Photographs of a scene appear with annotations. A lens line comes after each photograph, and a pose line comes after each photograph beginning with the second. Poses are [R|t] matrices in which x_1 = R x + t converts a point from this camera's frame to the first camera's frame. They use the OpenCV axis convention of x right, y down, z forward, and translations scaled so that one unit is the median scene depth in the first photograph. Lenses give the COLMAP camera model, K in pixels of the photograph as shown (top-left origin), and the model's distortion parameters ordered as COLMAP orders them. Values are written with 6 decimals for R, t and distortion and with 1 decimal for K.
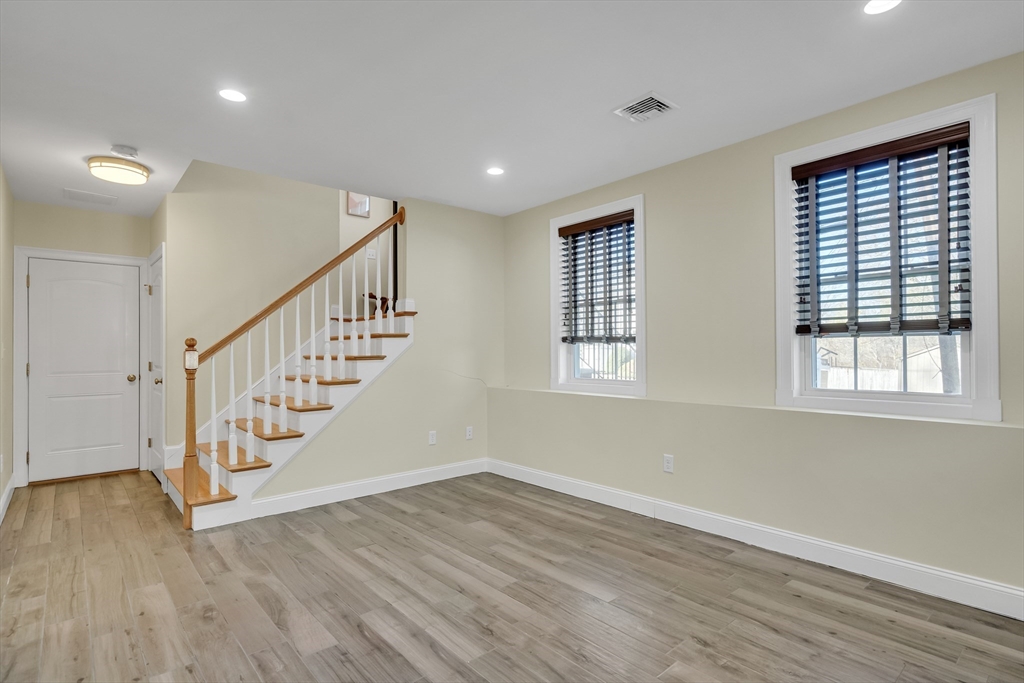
lens RADIAL K [[549.6, 0, 512.0], [0, 549.6, 341.5], [0, 0, 1]] dist [0.001827, 0.001030]
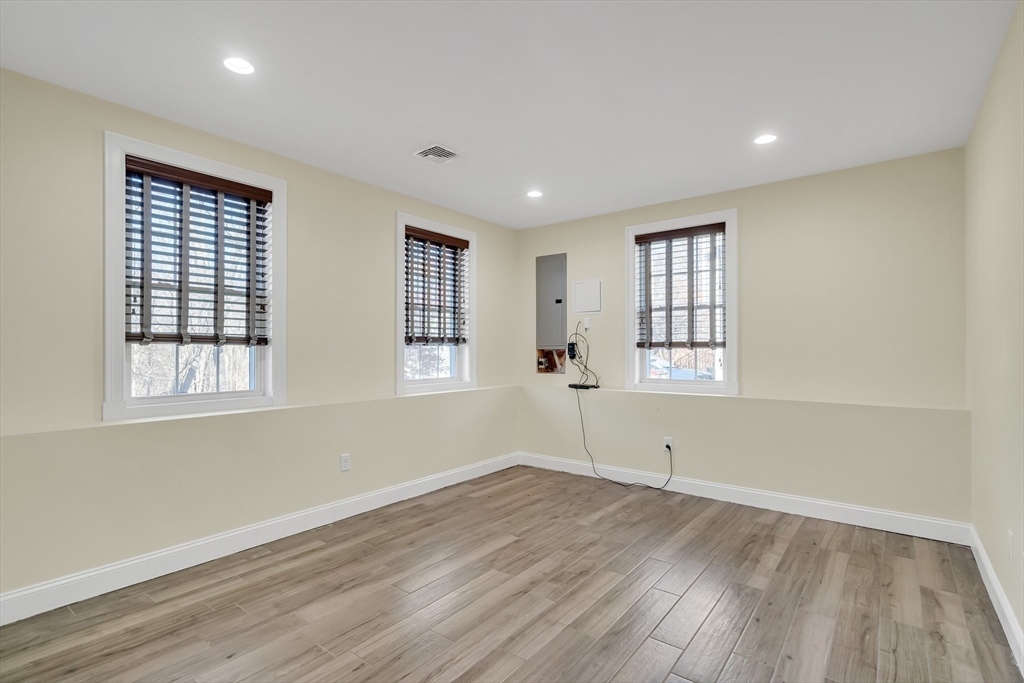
lens RADIAL K [[516.1, 0, 515.8], [0, 516.1, 351.3], [0, 0, 1]] dist [0.001686, 0.001249]
pose [[-0.256182, 0.011028, 0.966566, -0.812640], [-0.007308, 0.999884, -0.013345, 0.023941], [-0.966601, -0.010482, -0.256072, 1.025334]]
